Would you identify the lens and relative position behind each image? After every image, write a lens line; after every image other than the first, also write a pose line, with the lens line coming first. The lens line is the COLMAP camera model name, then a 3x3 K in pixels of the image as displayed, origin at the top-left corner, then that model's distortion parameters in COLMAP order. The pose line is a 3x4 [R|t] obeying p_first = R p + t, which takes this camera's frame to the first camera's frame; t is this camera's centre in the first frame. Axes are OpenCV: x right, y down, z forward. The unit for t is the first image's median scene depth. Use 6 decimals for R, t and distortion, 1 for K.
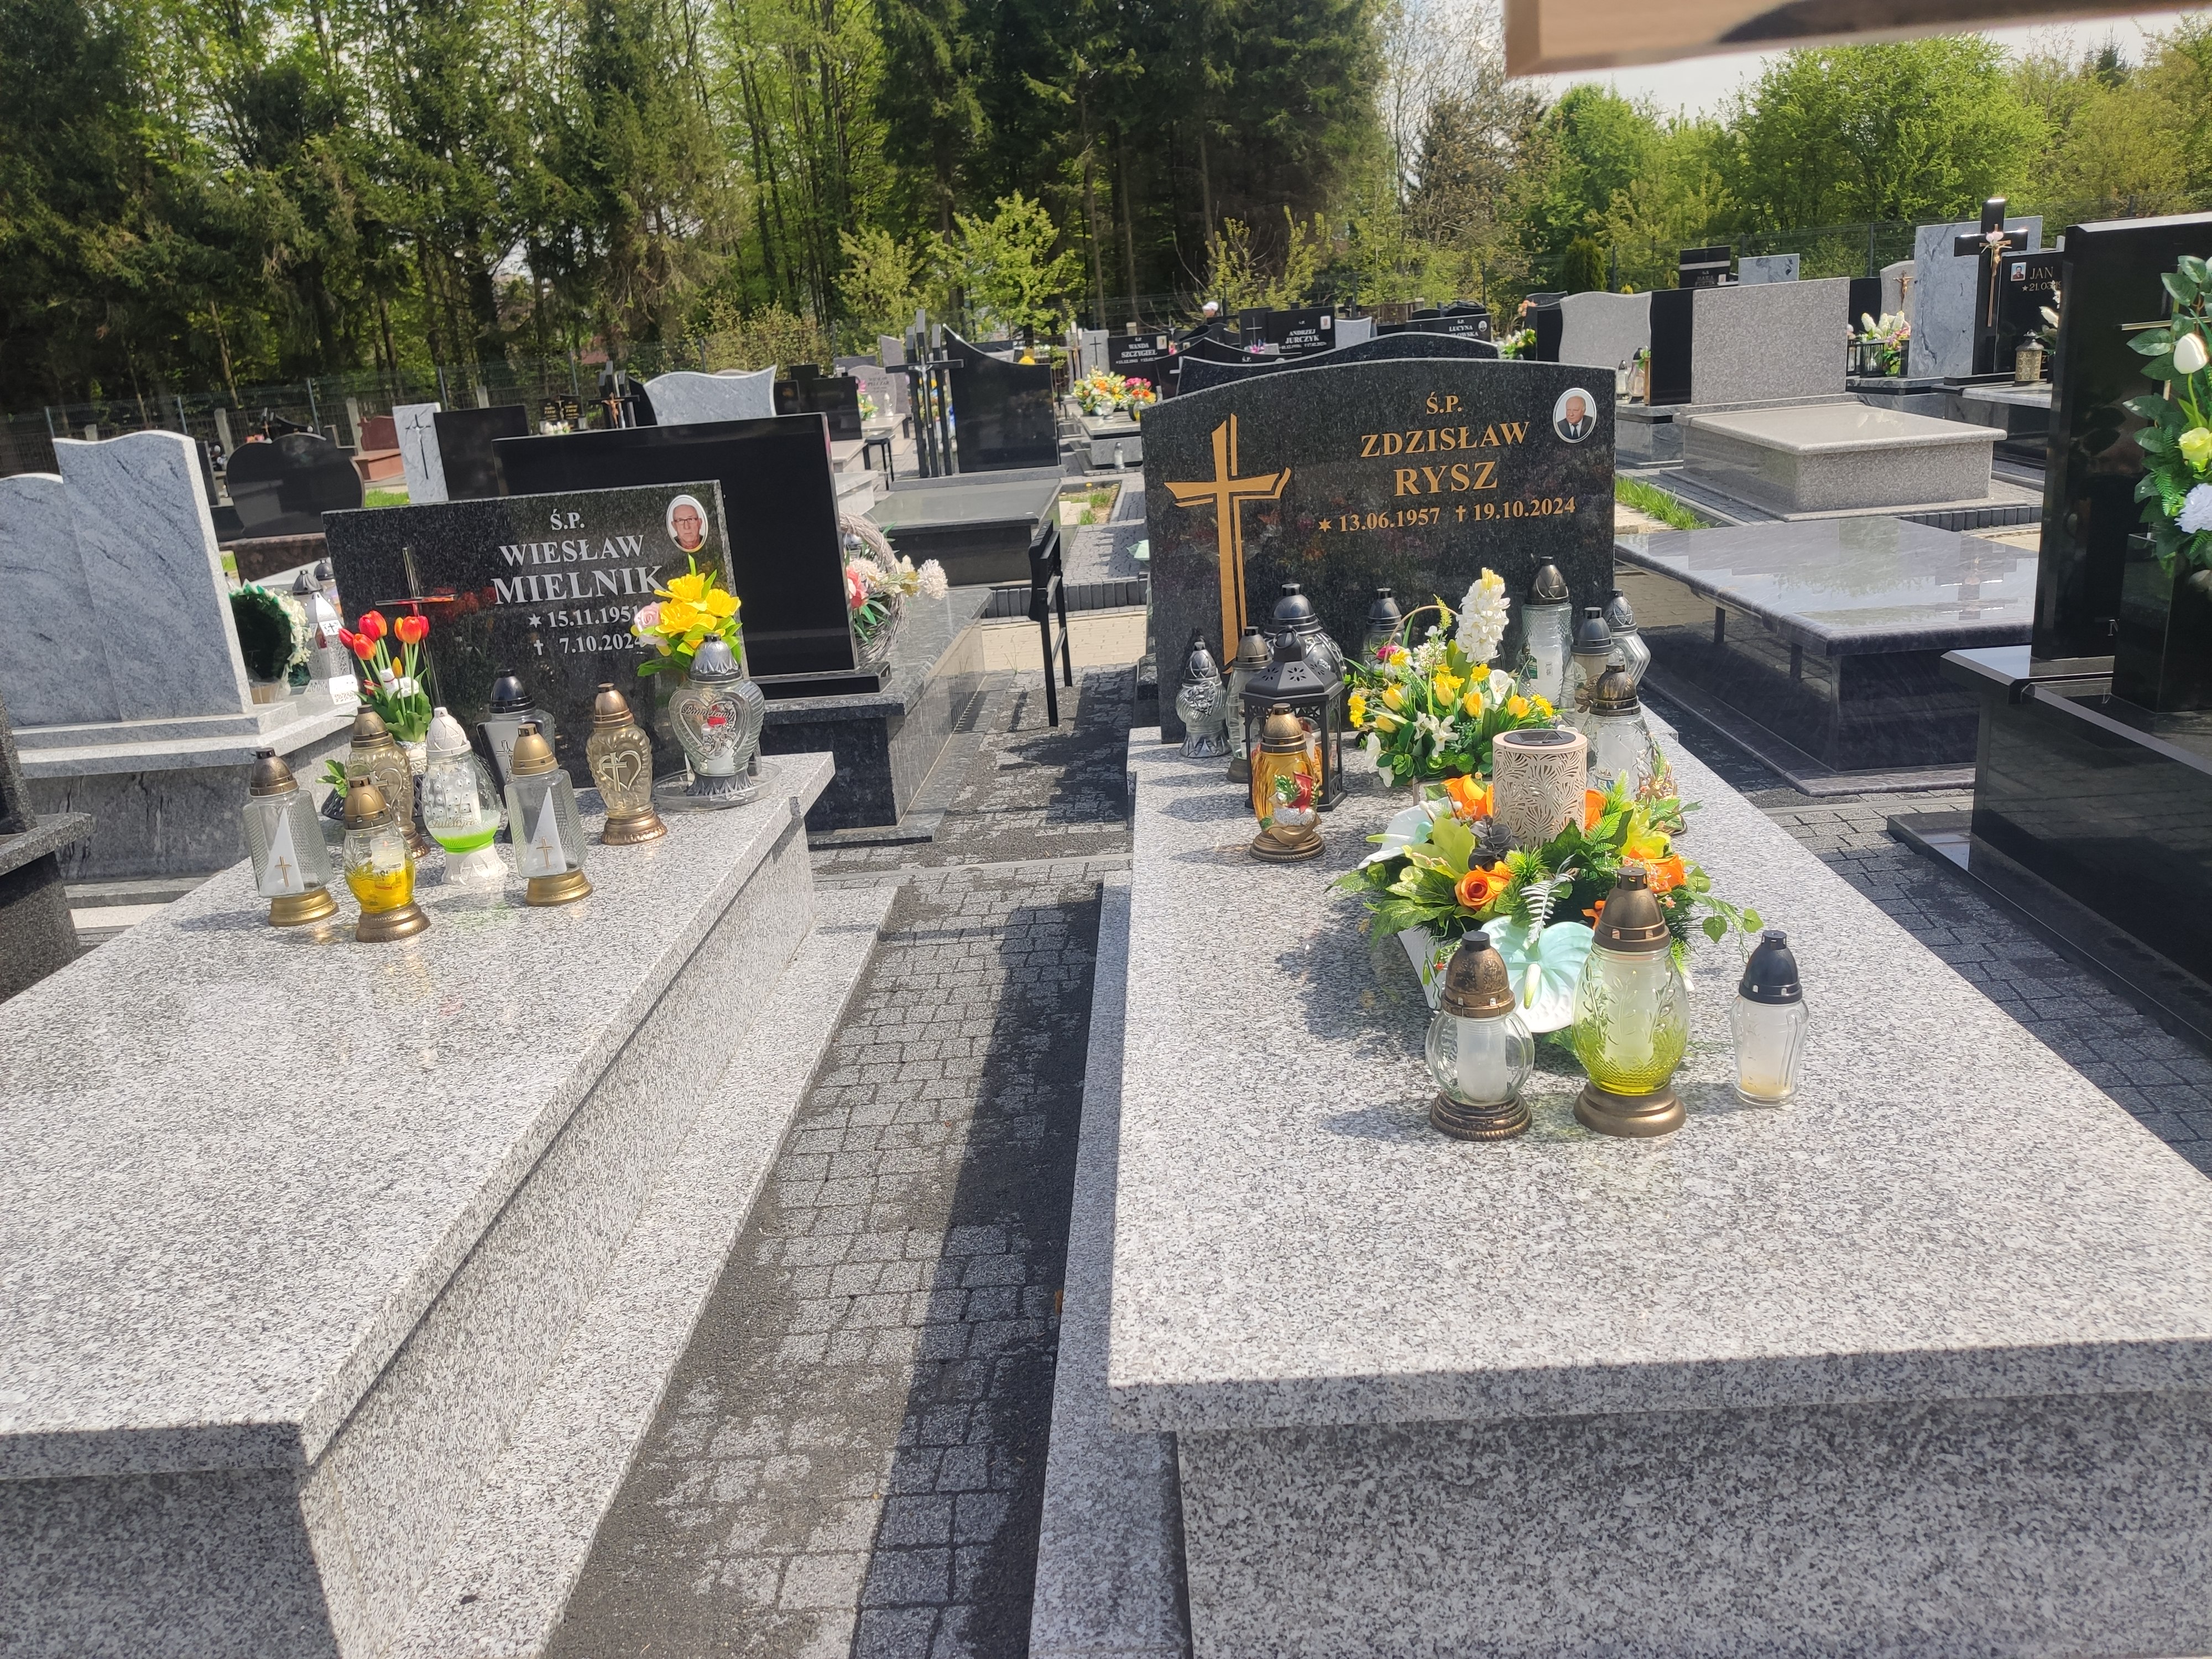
lens RADIAL K [[1684.2, 0, 1111.9], [0, 1684.2, 832.9], [0, 0, 1]] dist [0.006825, -0.008821]
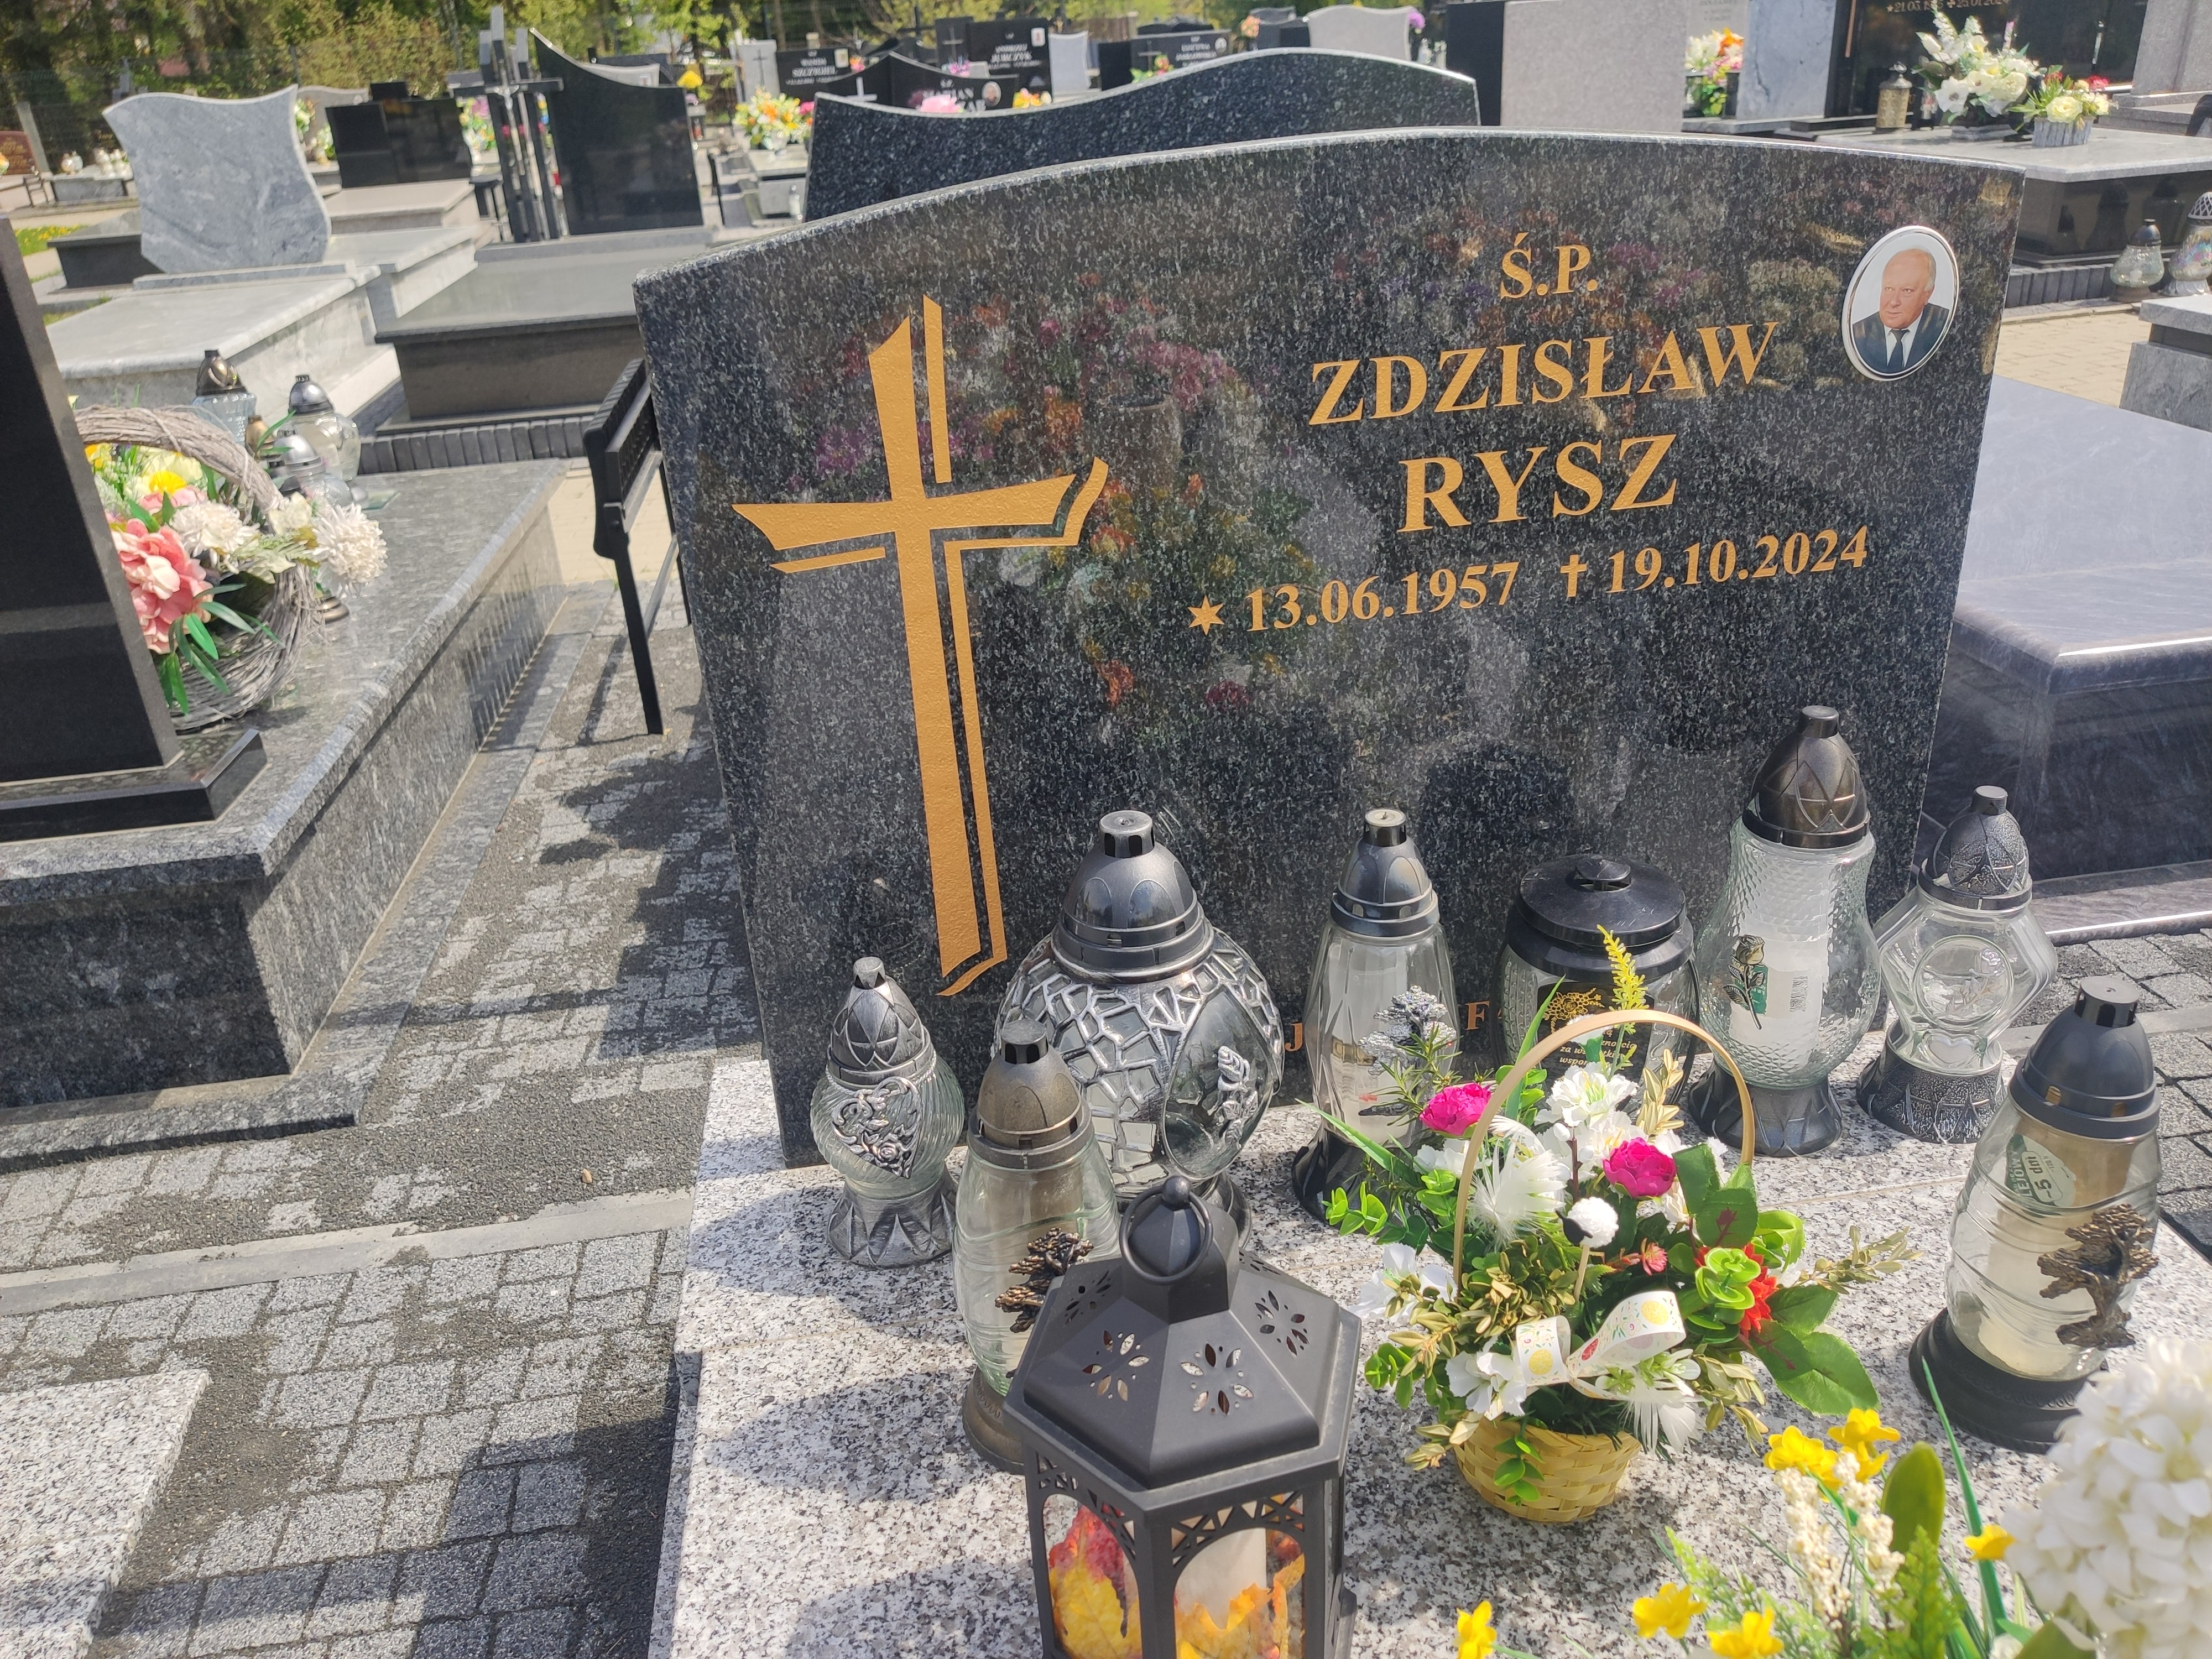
lens RADIAL K [[1684.2, 0, 1113.6], [0, 1684.2, 806.8], [0, 0, 1]] dist [0.006825, -0.008821]
pose [[0.985704, -0.053688, 0.159705, 0.015308], [0.031916, 0.990210, 0.135888, -0.060405], [-0.165437, -0.128848, 0.977767, 0.205475]]
